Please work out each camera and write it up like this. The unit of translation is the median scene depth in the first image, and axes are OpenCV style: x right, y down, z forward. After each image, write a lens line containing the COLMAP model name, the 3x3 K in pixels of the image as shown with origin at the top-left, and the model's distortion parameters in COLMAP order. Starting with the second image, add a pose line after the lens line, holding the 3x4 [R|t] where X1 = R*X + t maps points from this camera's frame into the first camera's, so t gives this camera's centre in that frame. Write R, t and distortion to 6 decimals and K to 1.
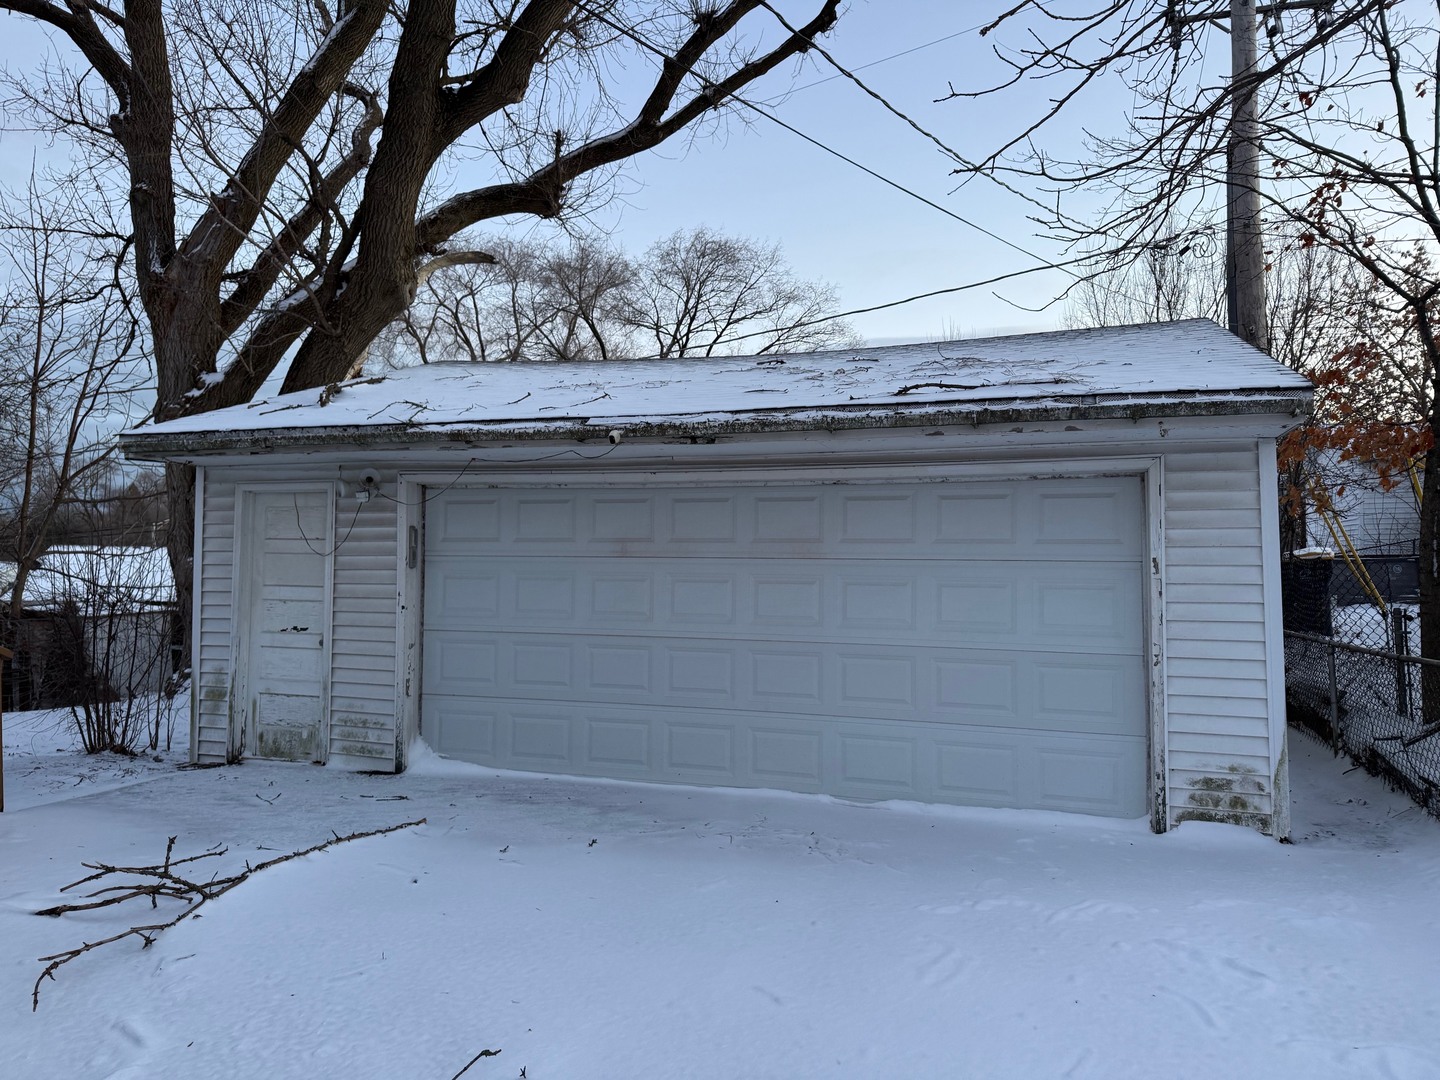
lens RADIAL K [[1002.2, 0, 719.4], [0, 1002.2, 538.6], [0, 0, 1]] dist [0.086972, -0.103912]
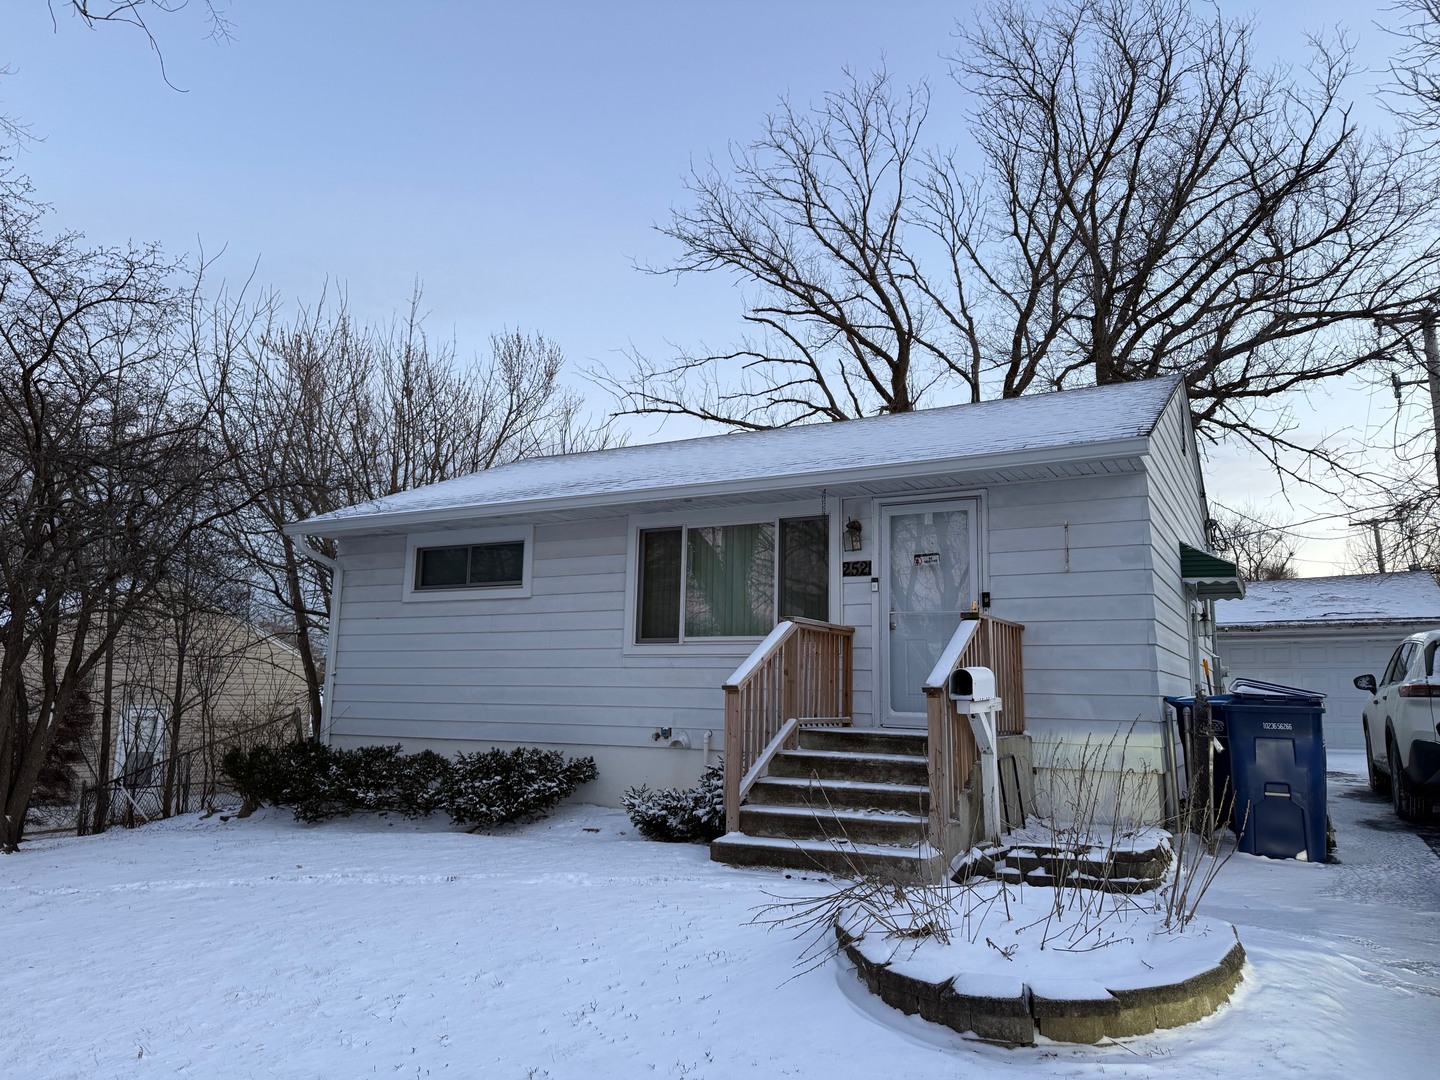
lens RADIAL K [[1002.2, 0, 717.5], [0, 1002.2, 540.3], [0, 0, 1]] dist [0.086972, -0.103912]
pose [[0.982780, -0.028183, -0.182620, -1.002886], [0.002855, 0.990499, -0.137492, 0.054322], [0.184759, 0.134602, 0.973523, -2.294763]]
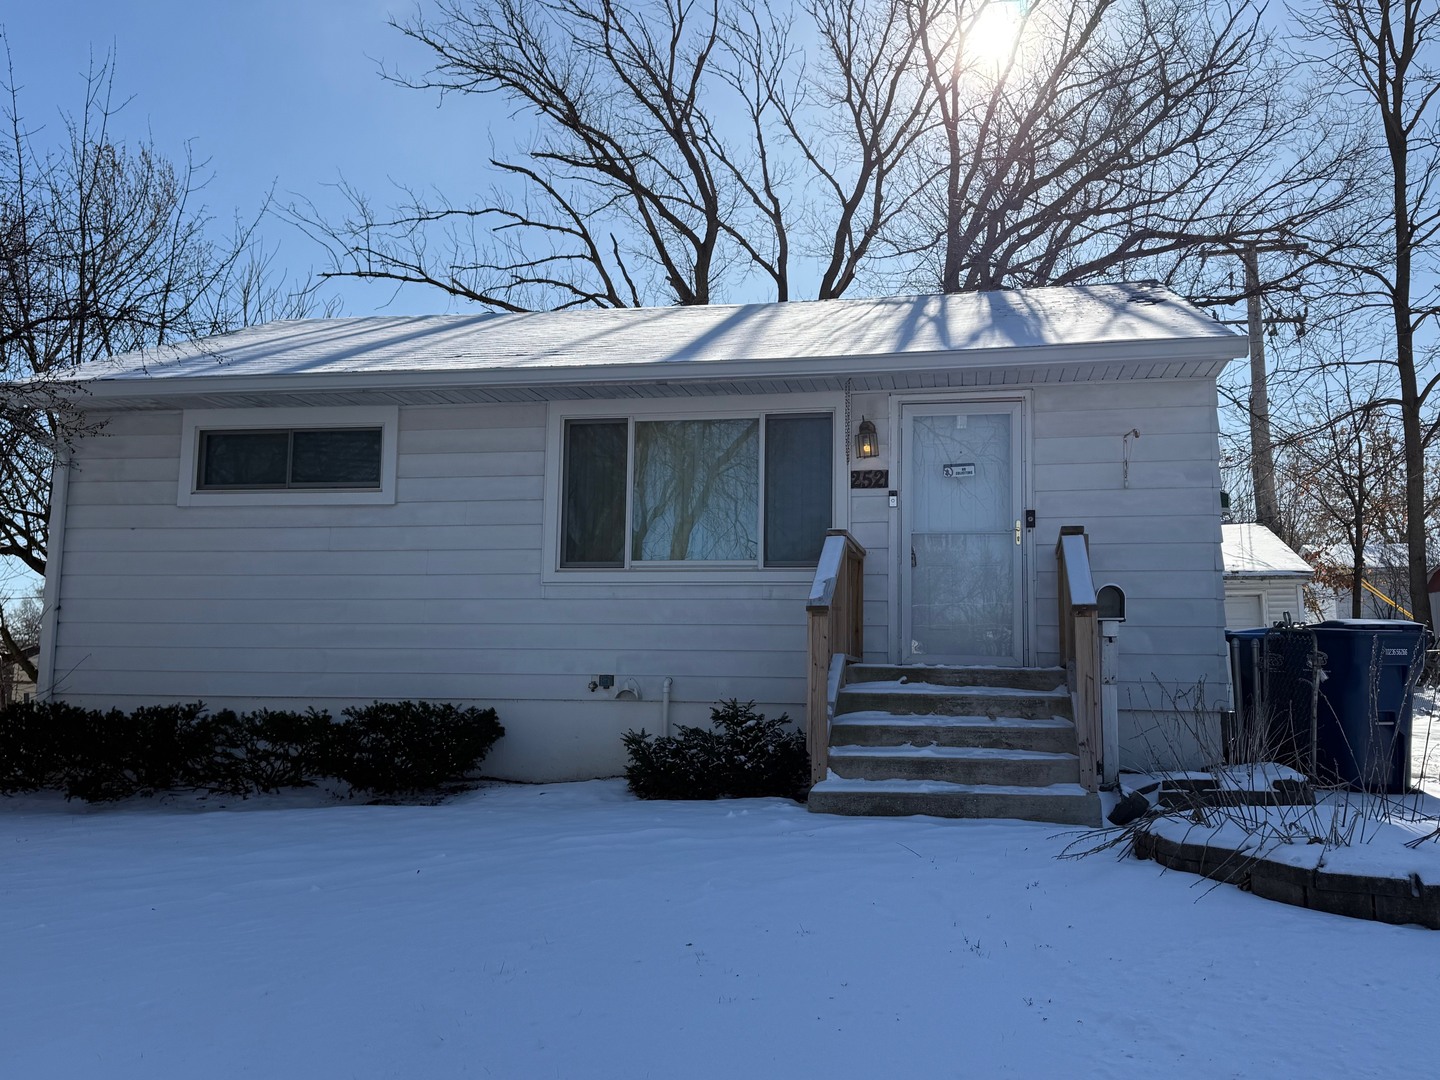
lens RADIAL K [[1294.6, 0, 721.7], [0, 1294.6, 543.8], [0, 0, 1]] dist [0.078284, -0.066067]
pose [[0.991796, 0.010383, 0.127411, -1.481215], [0.001022, 0.996021, -0.089117, 0.115386], [-0.127829, 0.088516, 0.987838, -2.338245]]
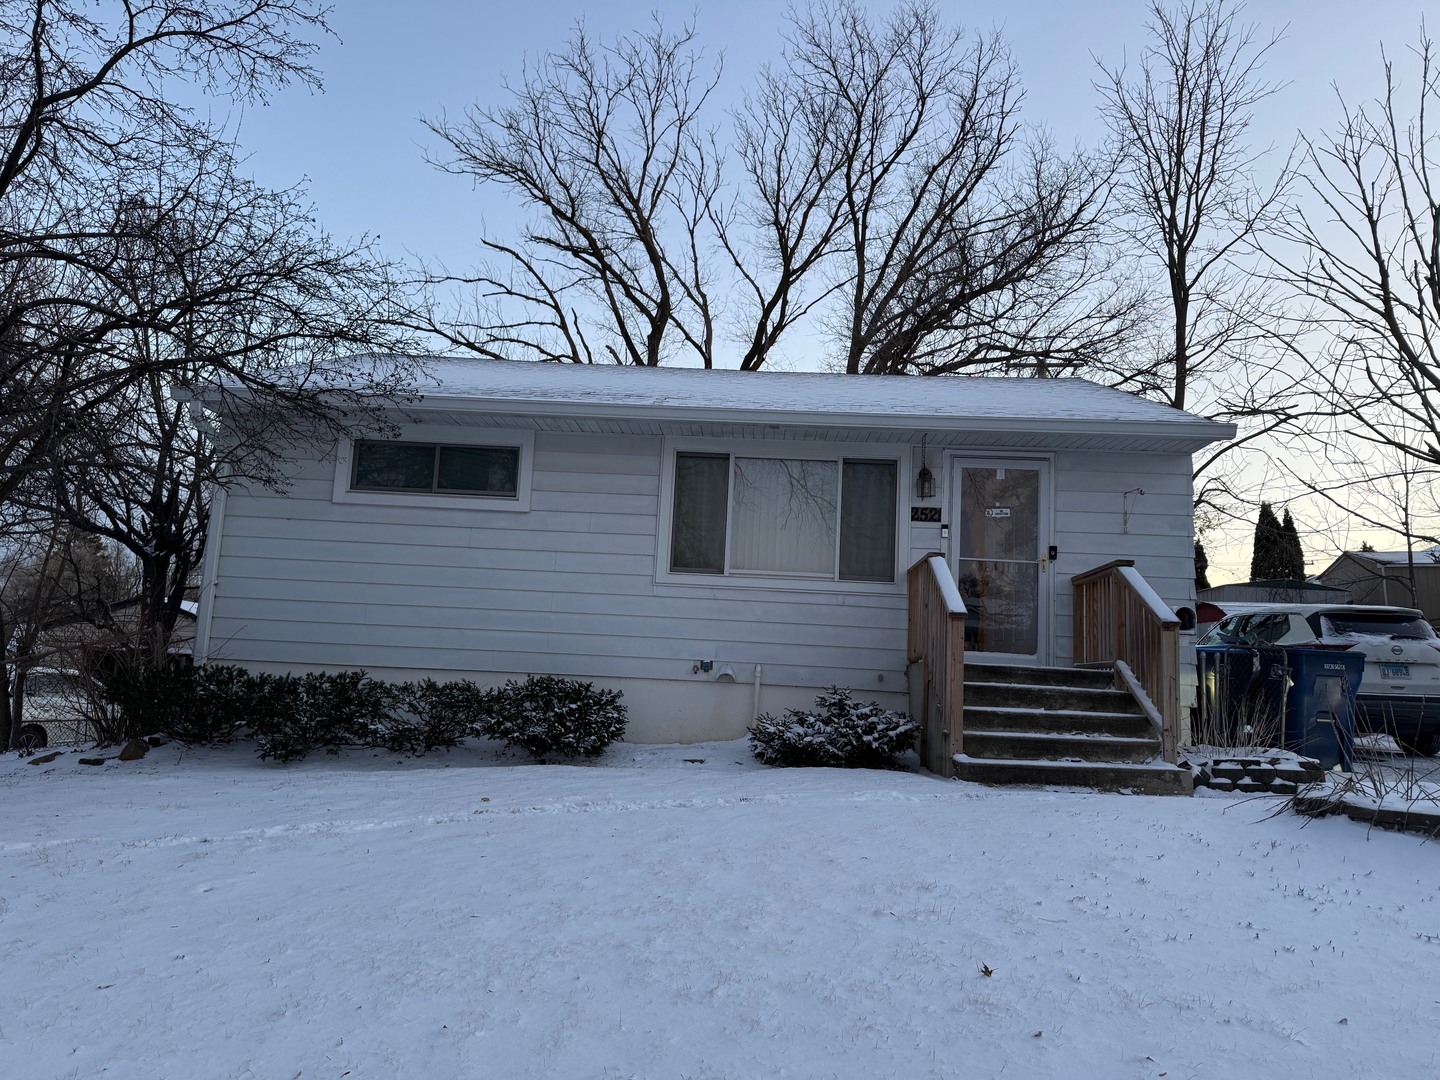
lens RADIAL K [[1002.2, 0, 722.2], [0, 1002.2, 549.0], [0, 0, 1]] dist [0.086972, -0.103912]
pose [[0.957069, 0.066857, 0.282044, -1.861836], [-0.037565, 0.993439, -0.108021, 0.129877], [-0.287416, 0.092788, 0.953301, -2.183500]]
